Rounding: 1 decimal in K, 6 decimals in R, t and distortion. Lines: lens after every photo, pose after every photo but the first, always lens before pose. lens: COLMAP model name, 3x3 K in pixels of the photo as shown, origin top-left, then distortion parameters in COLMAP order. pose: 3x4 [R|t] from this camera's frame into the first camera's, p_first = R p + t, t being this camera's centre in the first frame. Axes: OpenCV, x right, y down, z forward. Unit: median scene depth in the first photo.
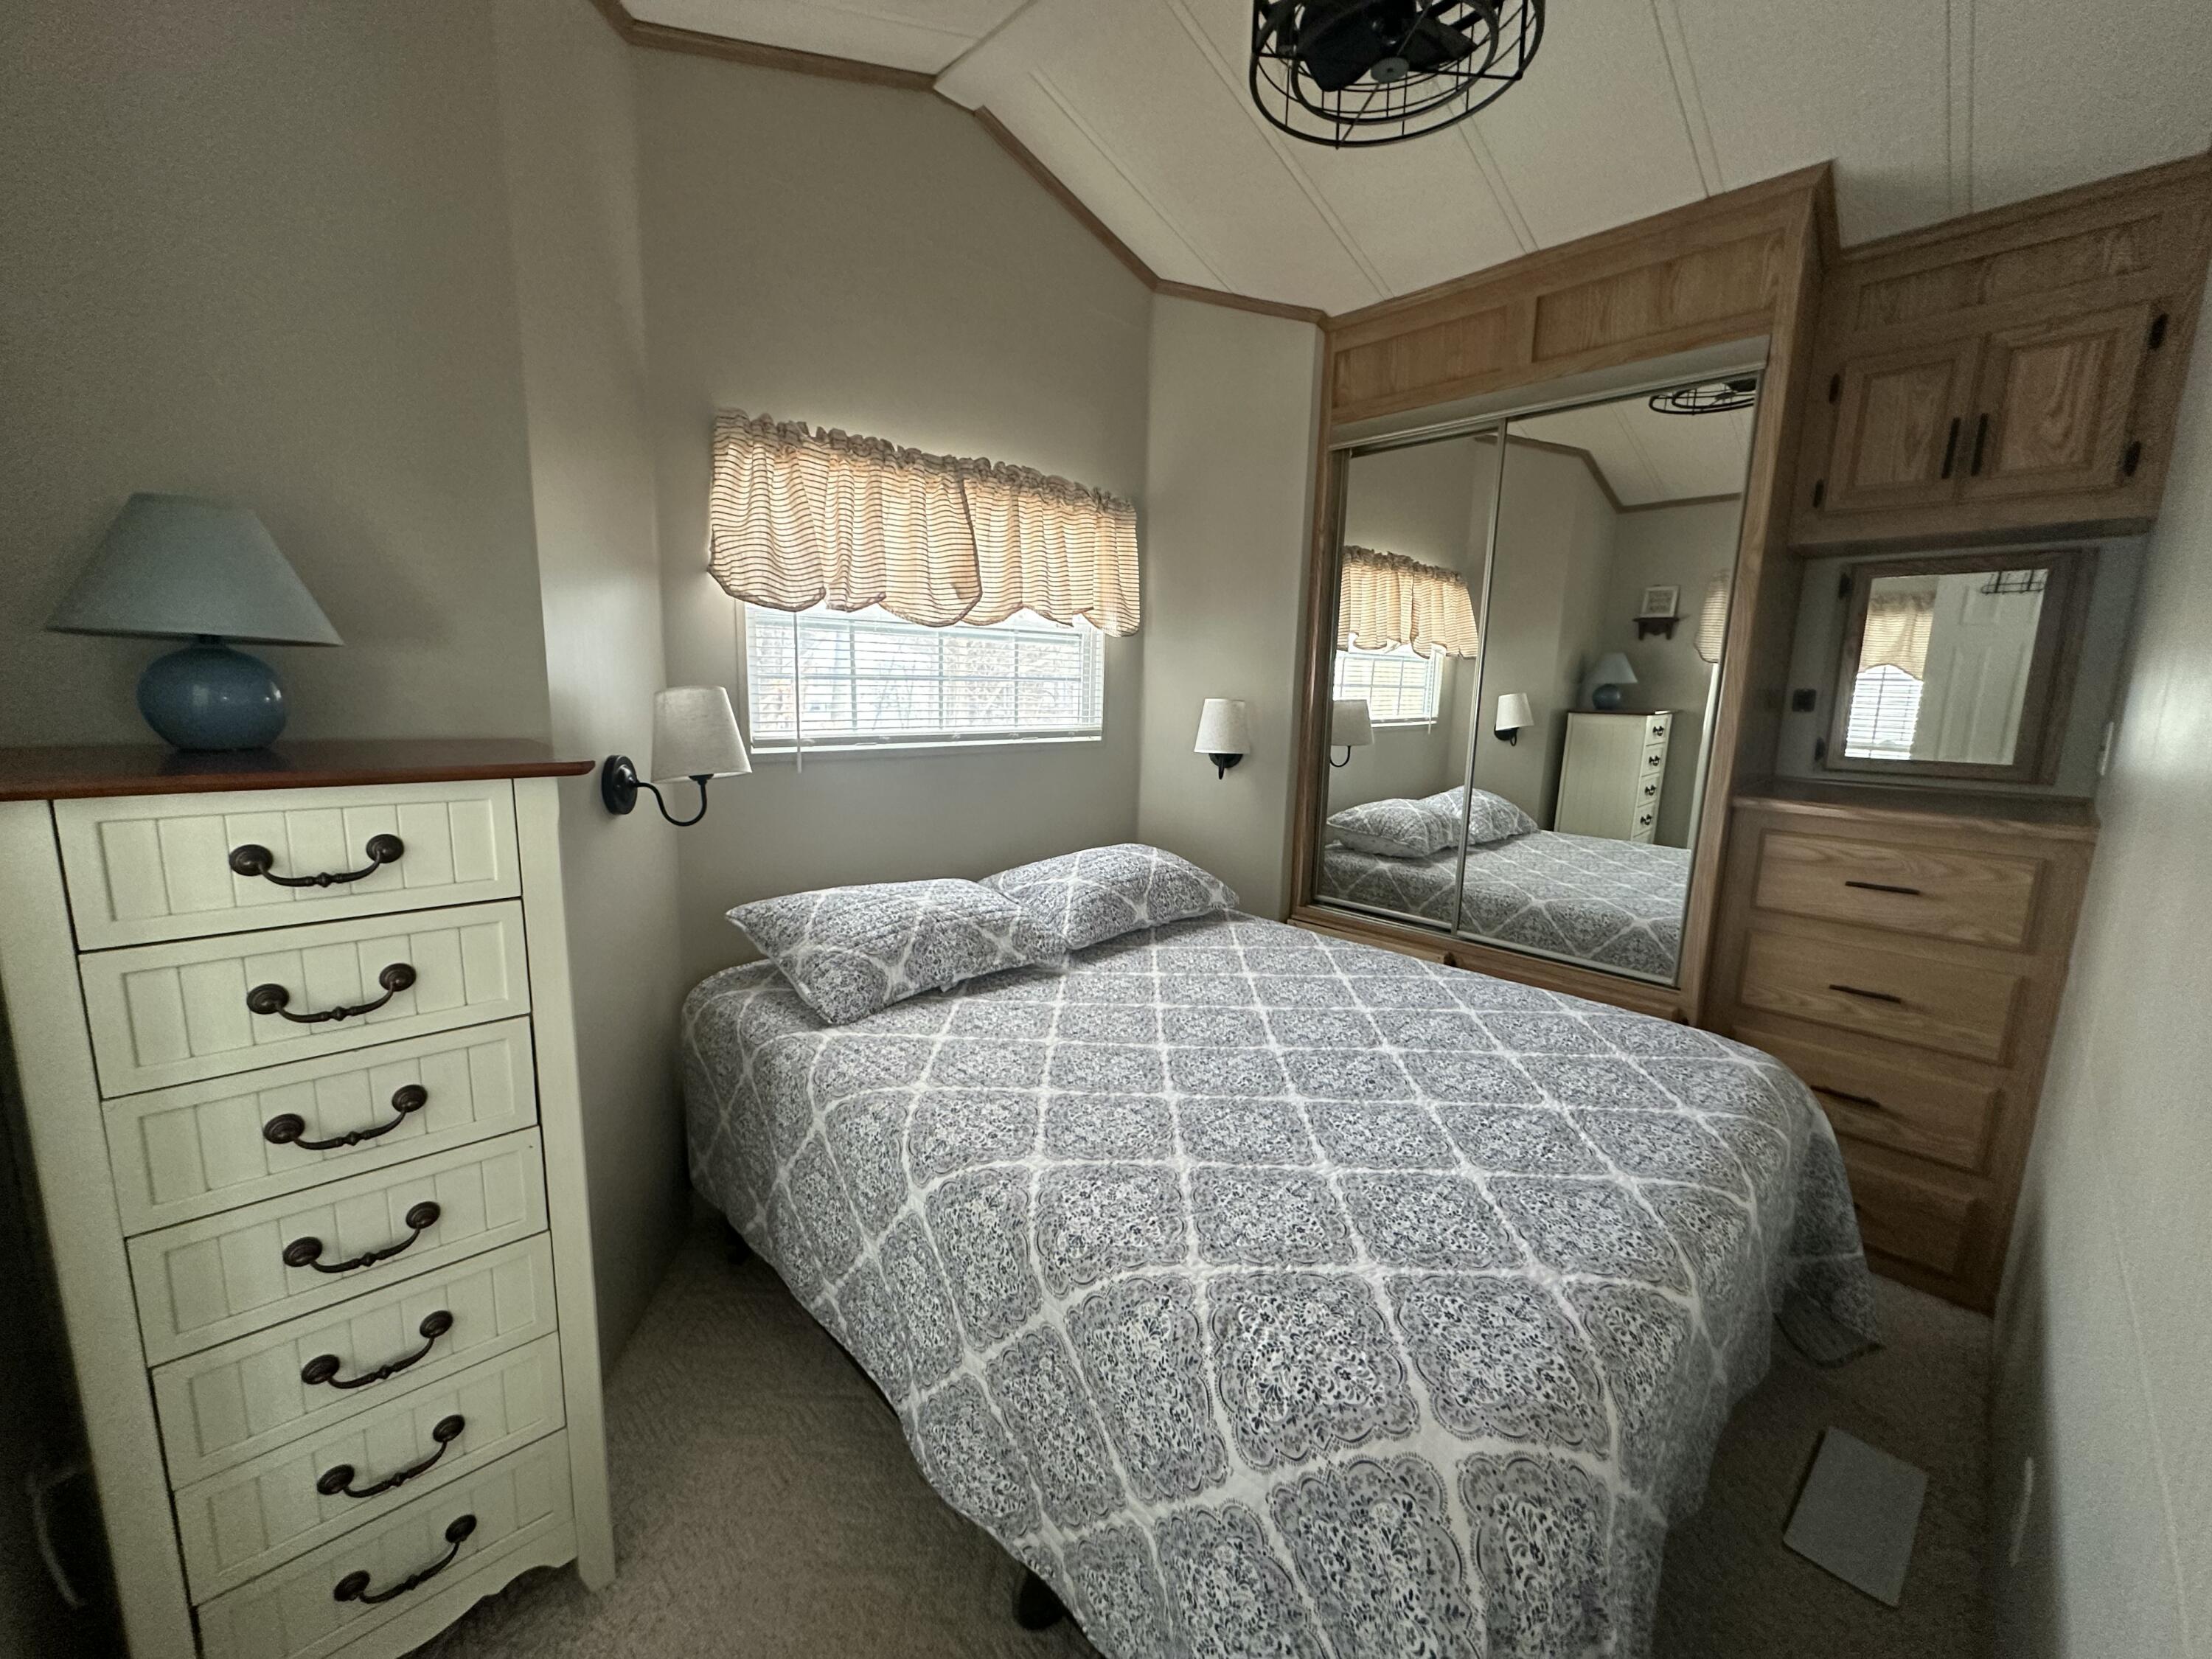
lens RADIAL K [[873.8, 0, 1104.3], [0, 873.8, 821.7], [0, 0, 1]] dist [-0.002694, -0.000255]
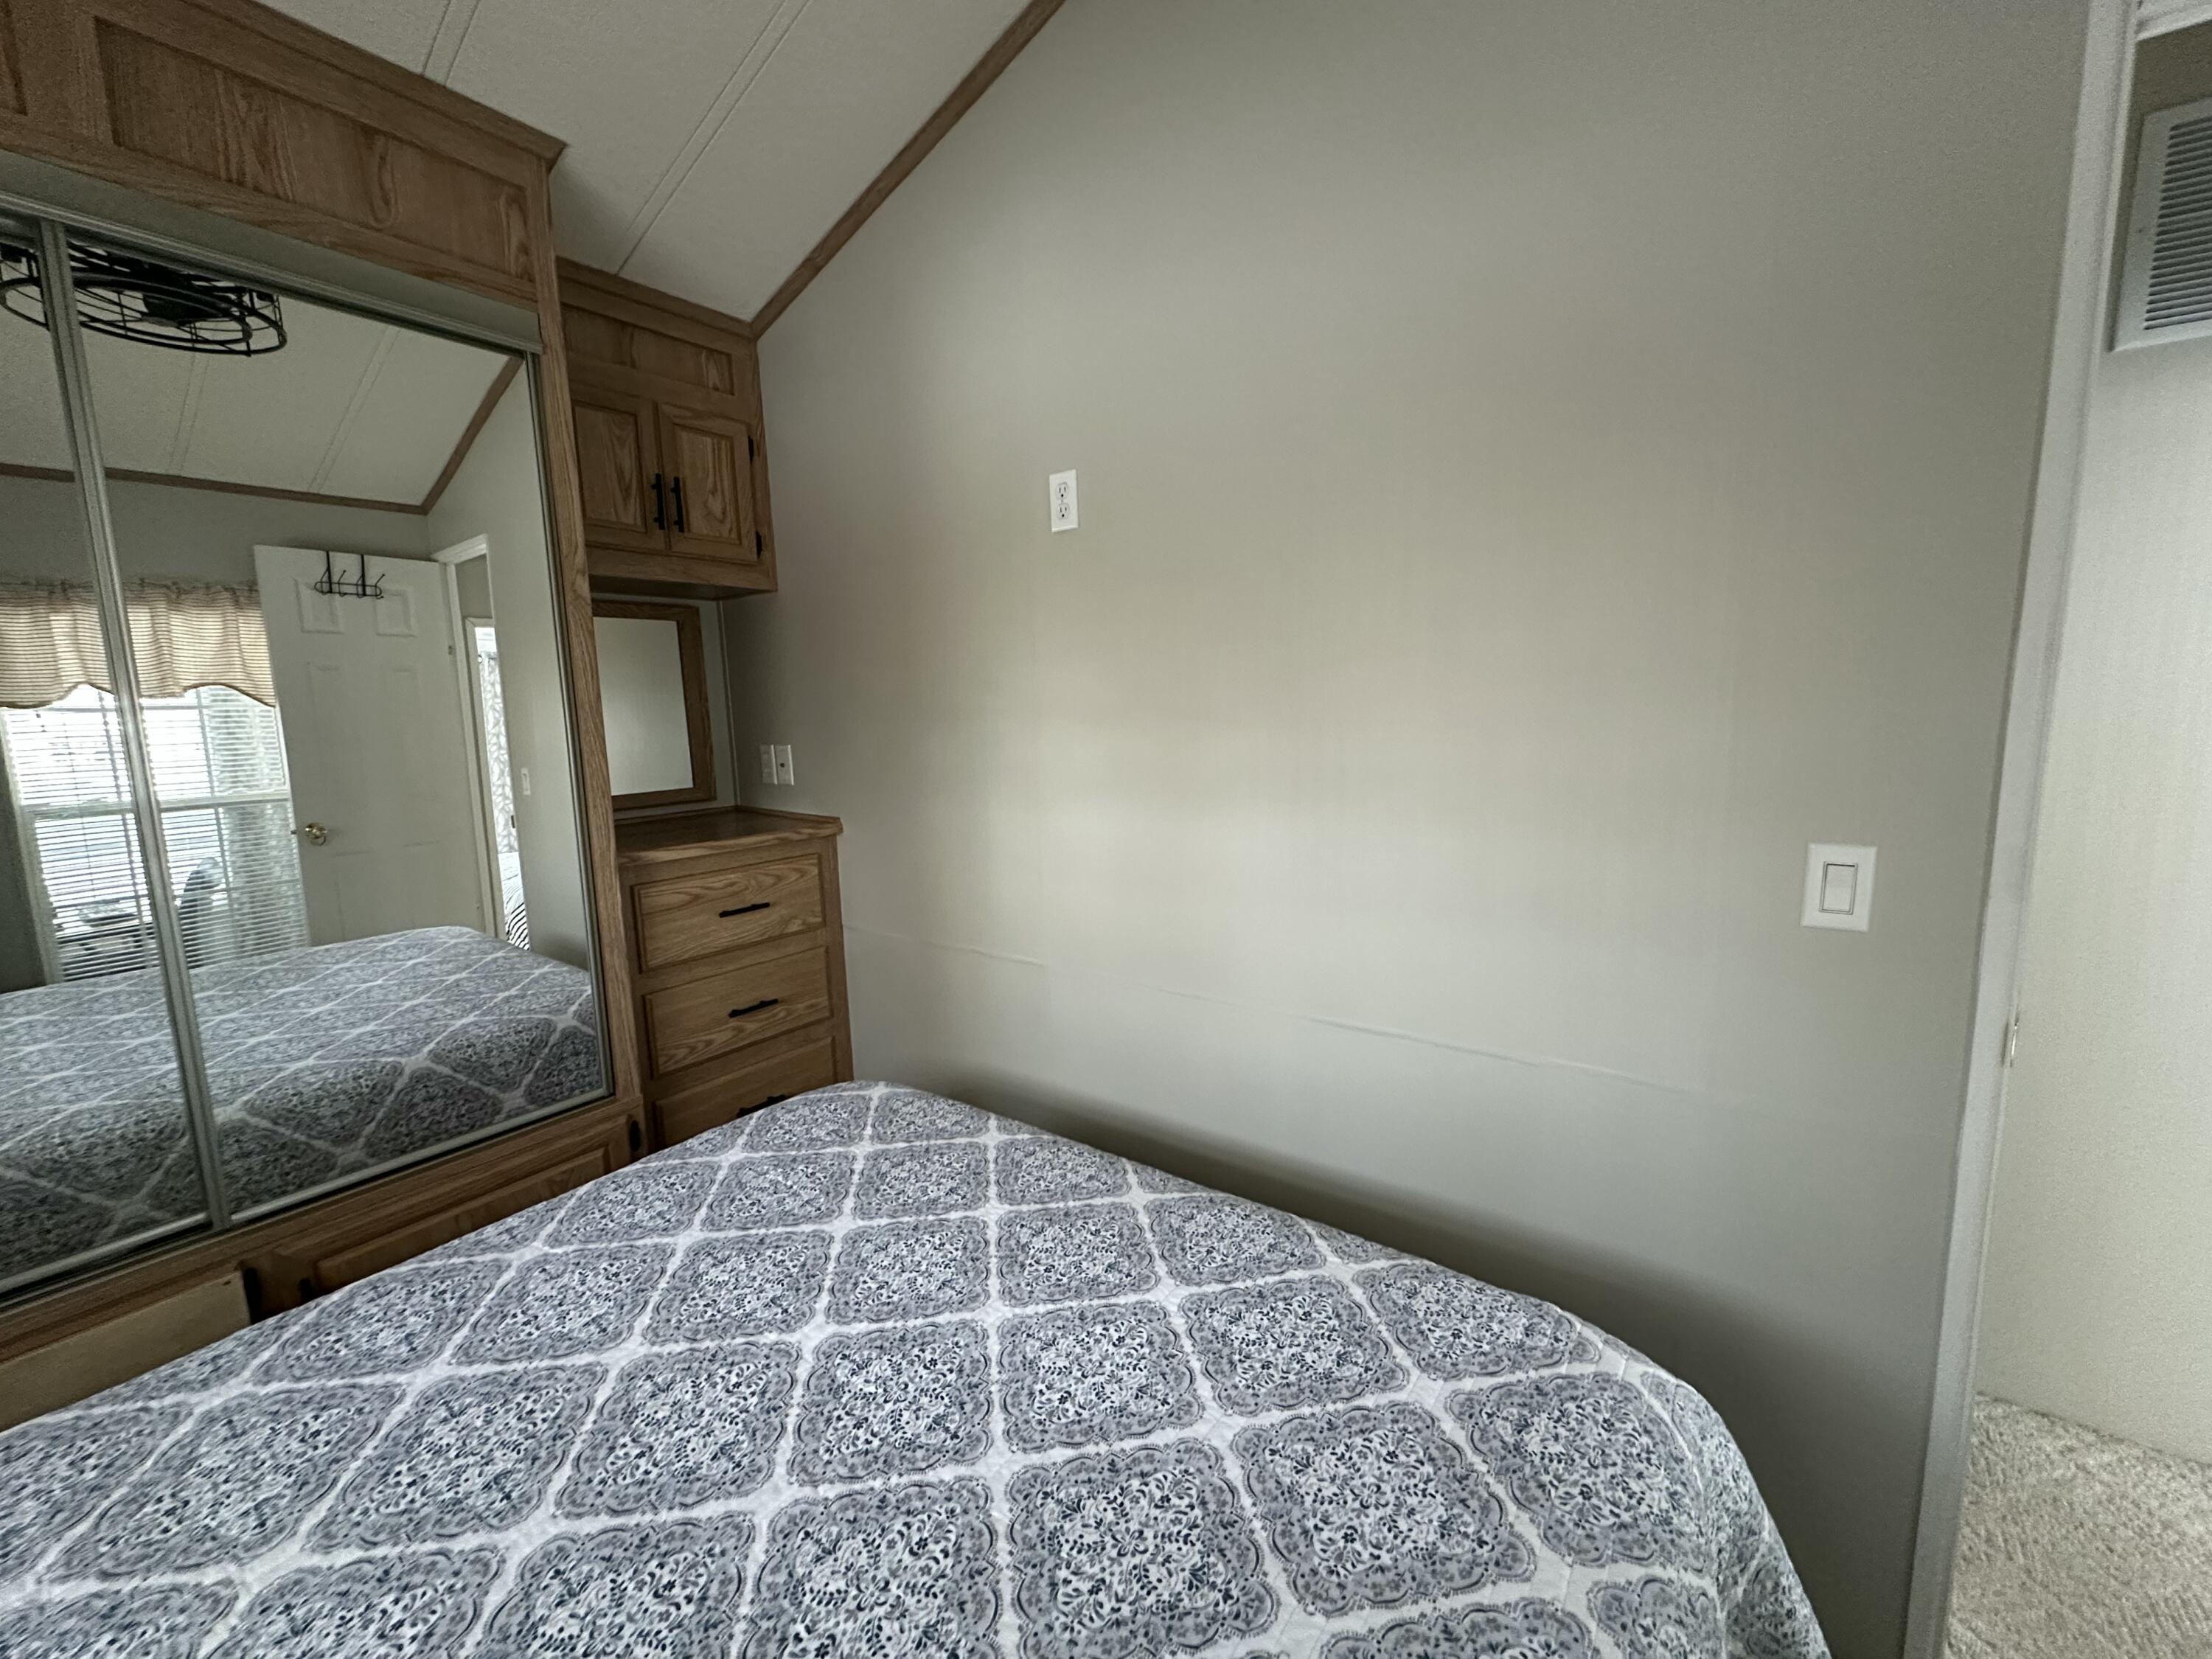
lens RADIAL K [[873.8, 0, 1103.3], [0, 873.8, 827.5], [0, 0, 1]] dist [-0.002694, -0.000255]
pose [[-0.172006, -0.150911, 0.973468, -0.229779], [0.184333, 0.965811, 0.182294, -0.143533], [-0.967696, 0.210798, -0.138307, 0.734155]]
